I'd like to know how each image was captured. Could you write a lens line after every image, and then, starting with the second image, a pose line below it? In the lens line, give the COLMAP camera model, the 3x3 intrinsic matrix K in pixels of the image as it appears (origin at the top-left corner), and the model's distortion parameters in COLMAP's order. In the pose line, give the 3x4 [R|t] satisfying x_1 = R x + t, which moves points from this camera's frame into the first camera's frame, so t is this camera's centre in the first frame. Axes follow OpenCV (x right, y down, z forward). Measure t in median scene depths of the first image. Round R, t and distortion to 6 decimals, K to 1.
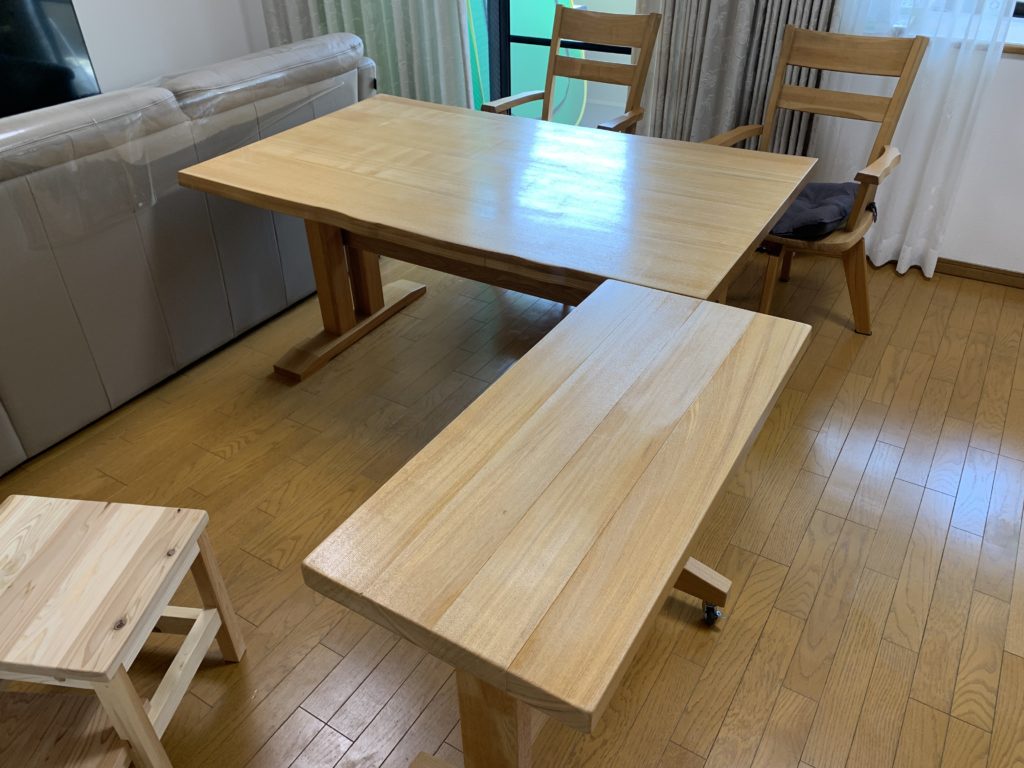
lens RADIAL K [[781.8, 0, 510.0], [0, 781.8, 388.7], [0, 0, 1]] dist [0.014248, -0.028295]
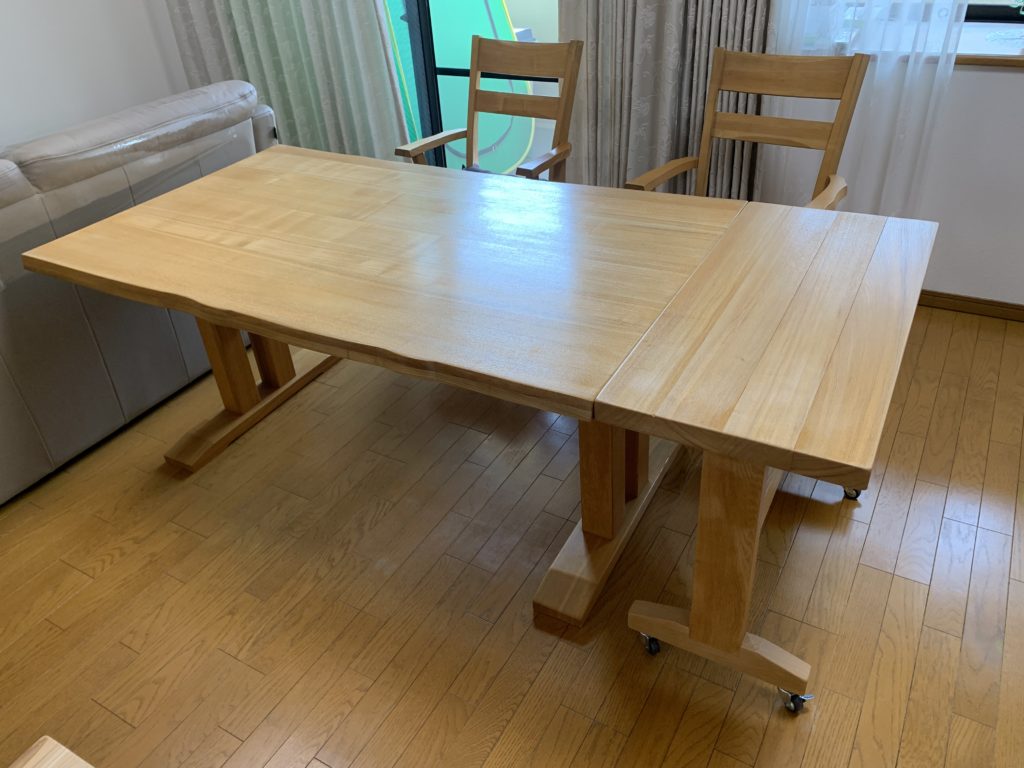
lens RADIAL K [[781.8, 0, 514.8], [0, 781.8, 381.0], [0, 0, 1]] dist [0.014248, -0.028295]
pose [[0.998431, -0.055738, 0.005415, 0.097041], [0.055860, 0.998108, -0.025691, -0.070269], [-0.003972, 0.025953, 0.999655, 0.108054]]
